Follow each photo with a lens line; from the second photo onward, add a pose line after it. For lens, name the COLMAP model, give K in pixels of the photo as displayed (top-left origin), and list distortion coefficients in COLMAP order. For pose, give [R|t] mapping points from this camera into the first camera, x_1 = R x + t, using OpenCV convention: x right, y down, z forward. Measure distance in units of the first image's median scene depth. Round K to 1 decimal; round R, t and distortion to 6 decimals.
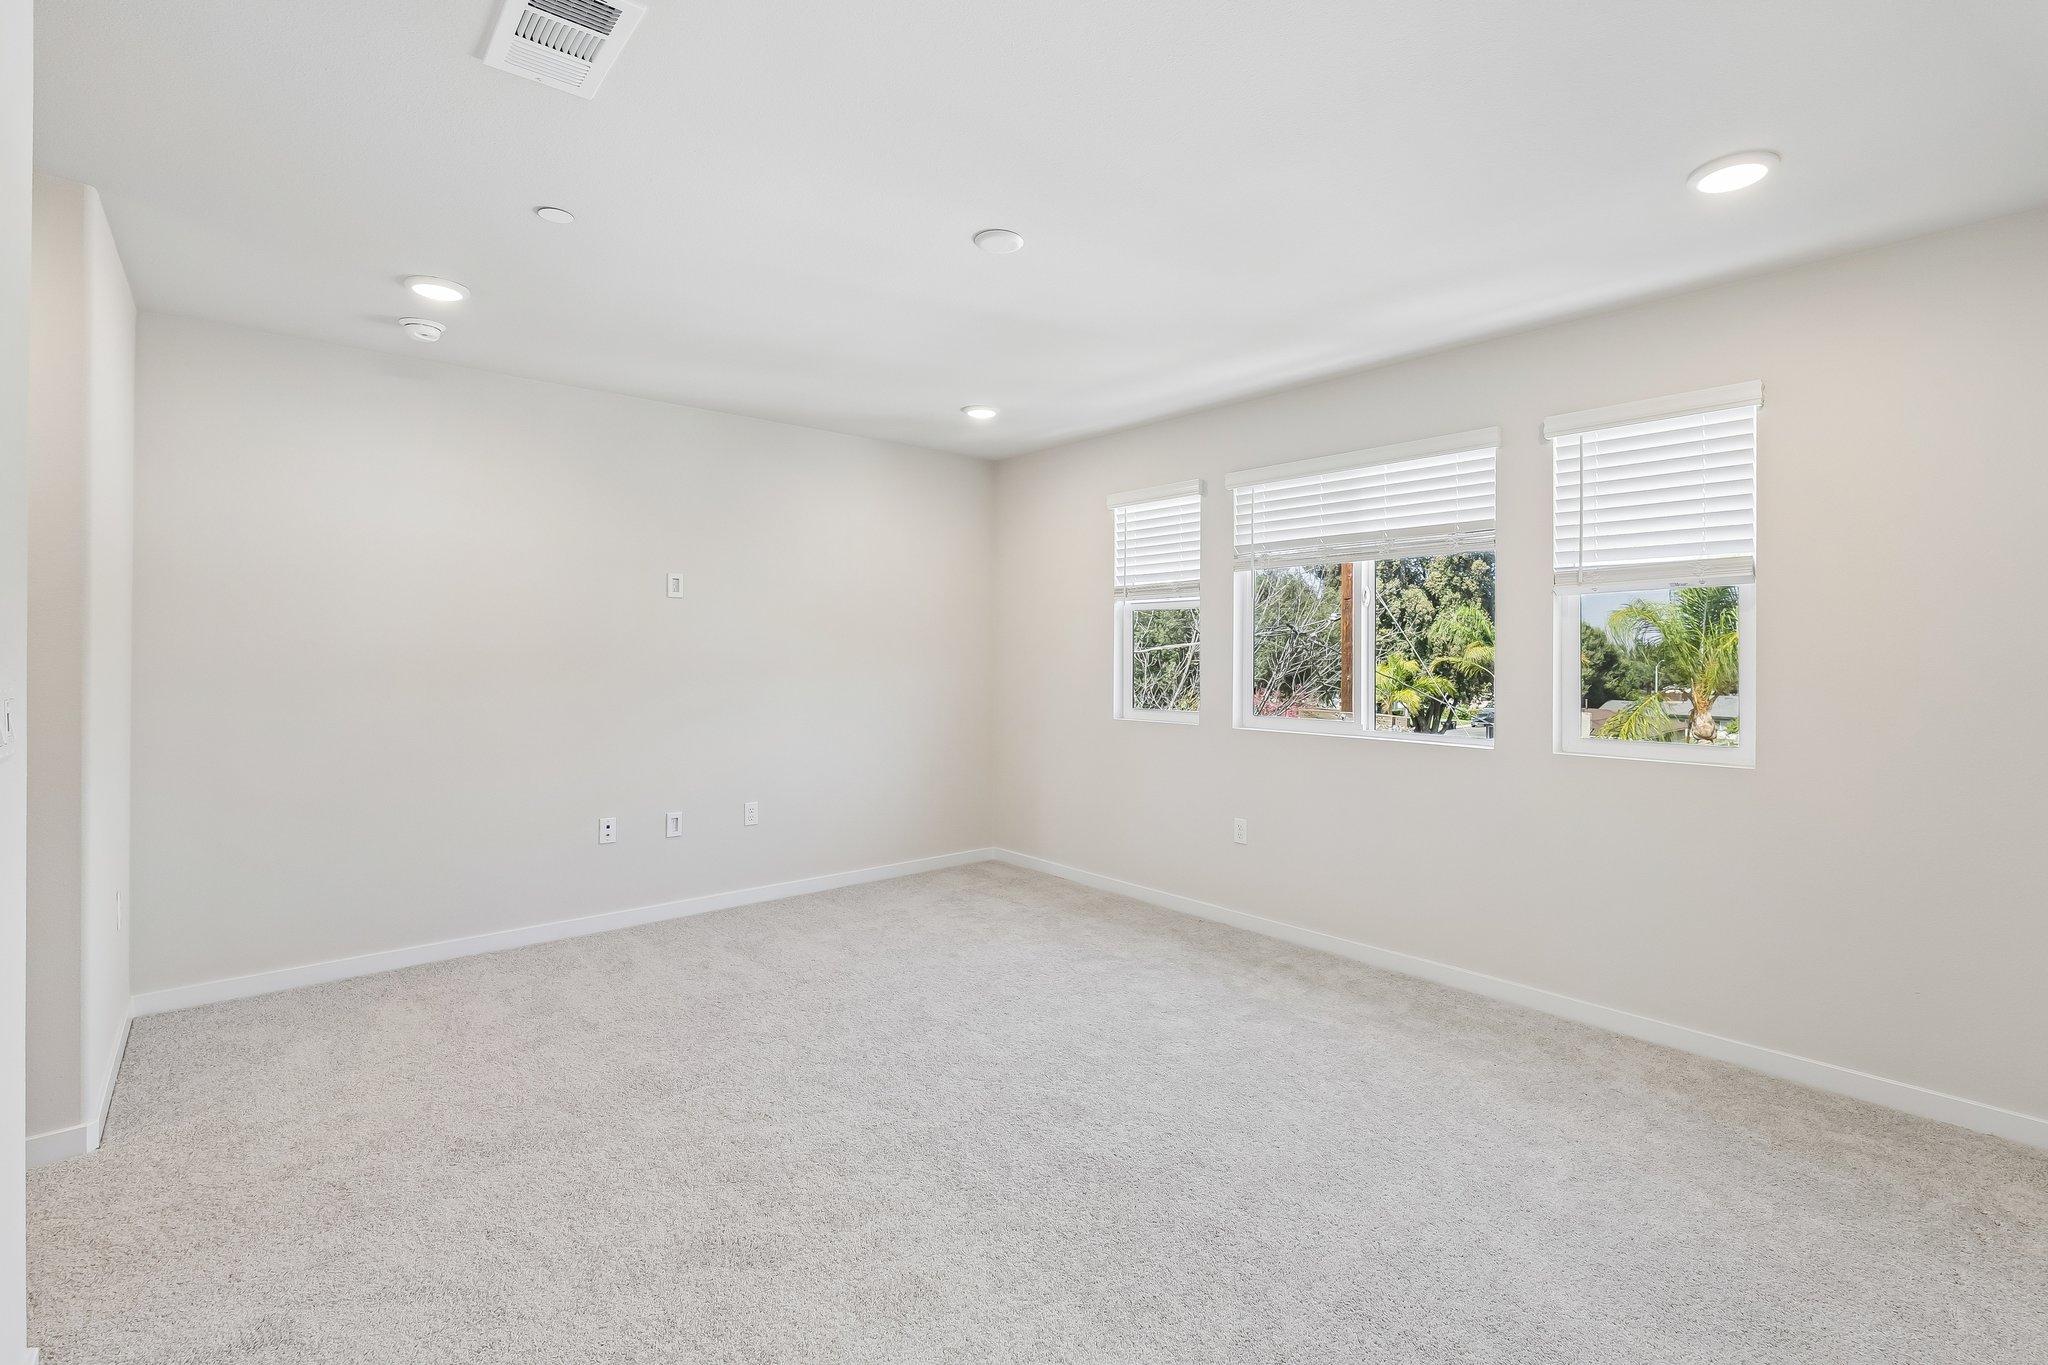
lens RADIAL K [[932.4, 0, 1025.0], [0, 932.4, 650.1], [0, 0, 1]] dist [0.000472, 0.000024]
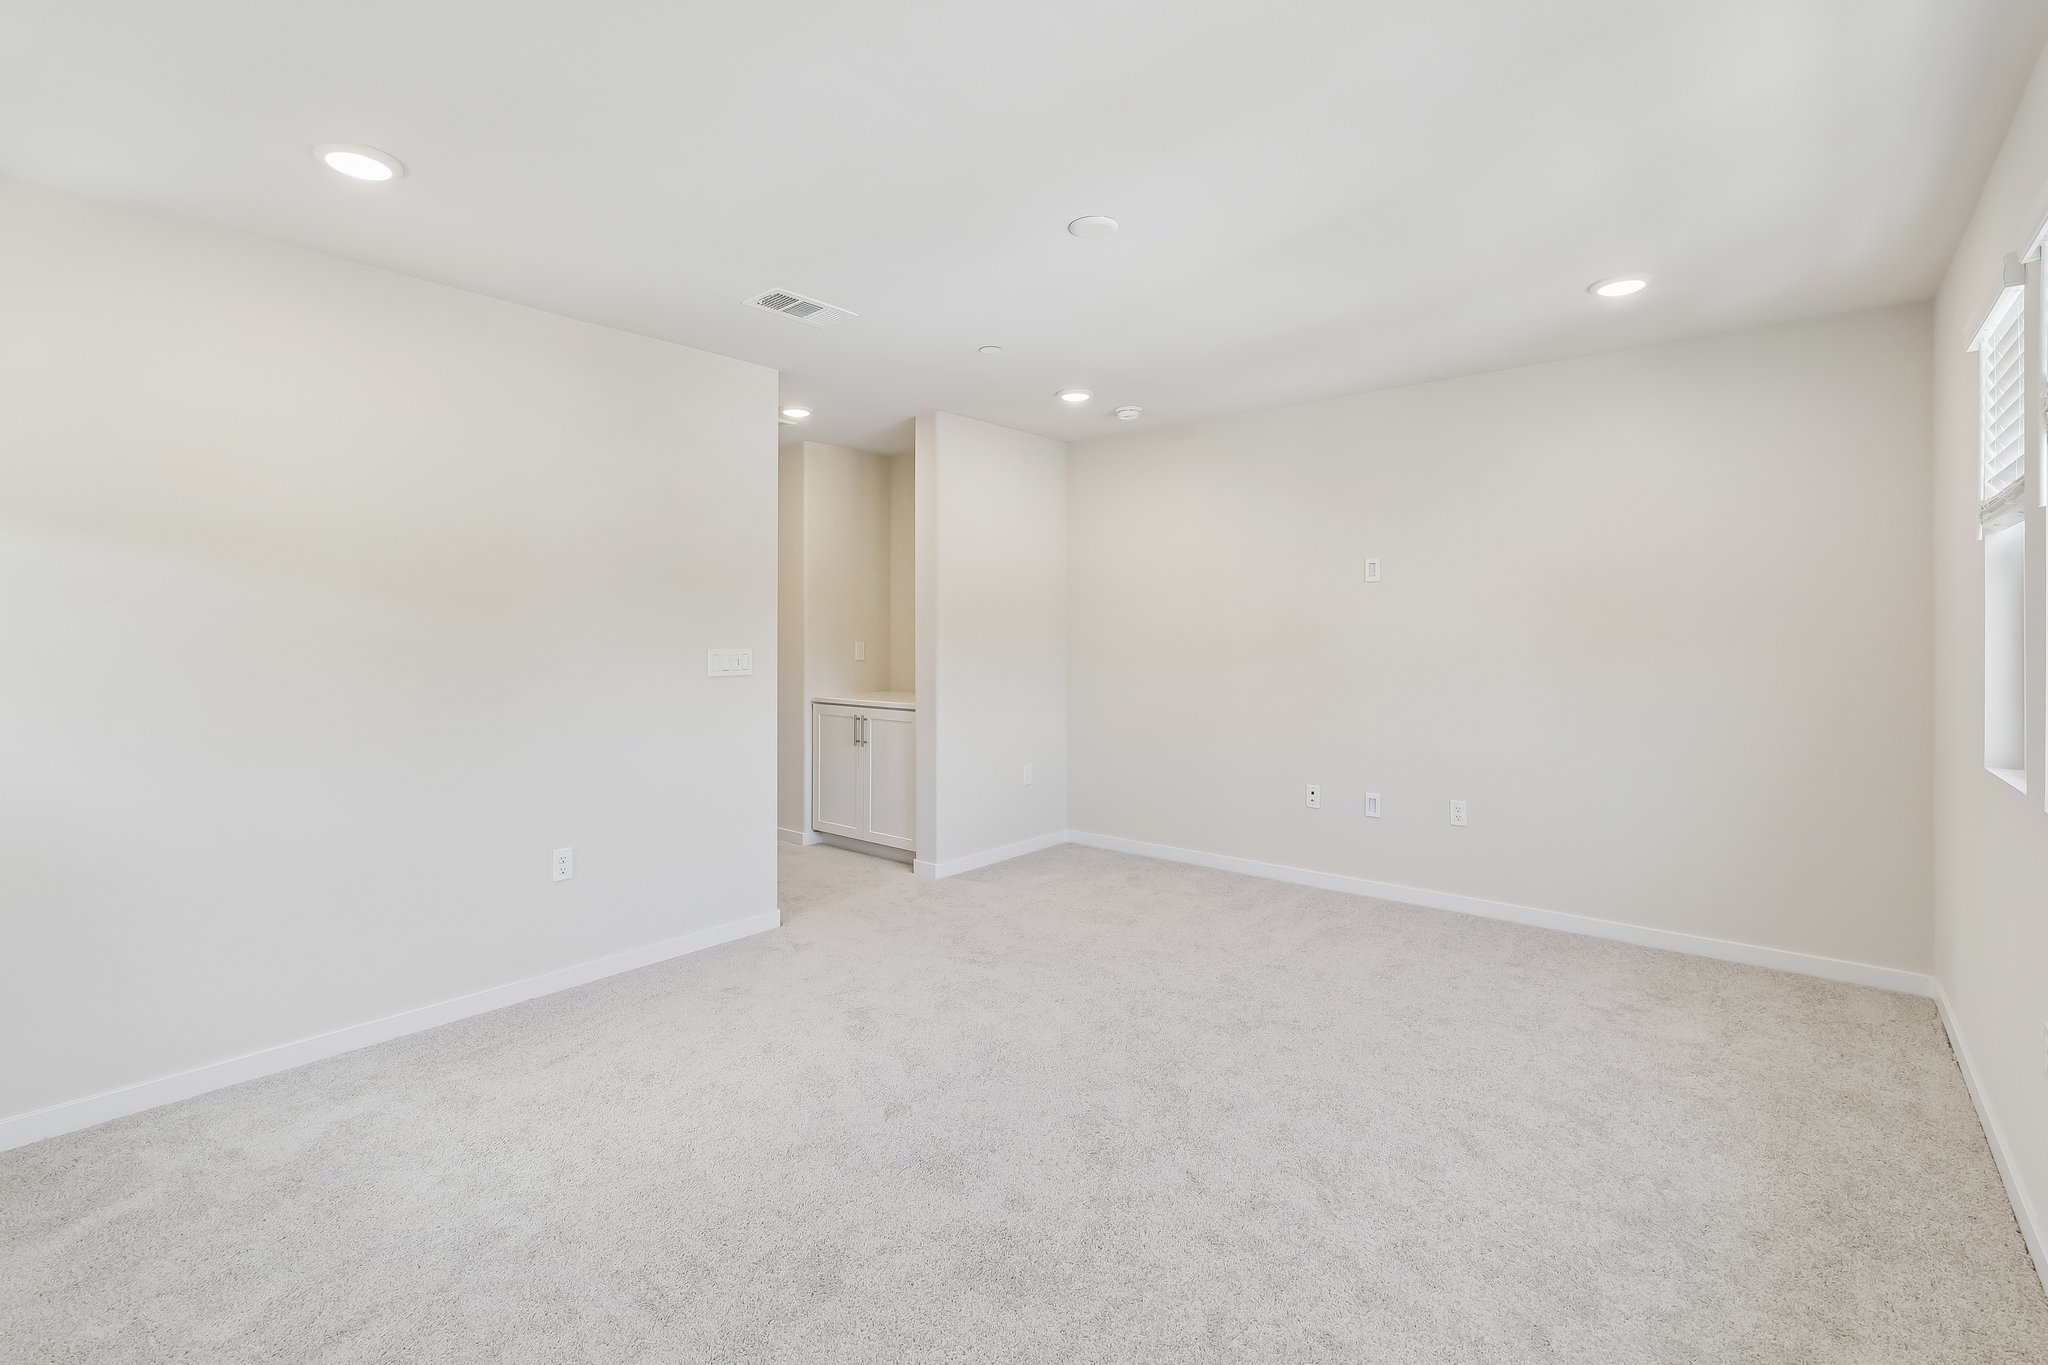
lens RADIAL K [[930.6, 0, 1053.4], [0, 930.6, 613.4], [0, 0, 1]] dist [-0.004091, -0.000483]
pose [[0.182373, -0.029318, -0.982792, 0.580207], [-0.003215, 0.999532, -0.030414, 0.011130], [0.983224, 0.008706, 0.182193, 0.489155]]
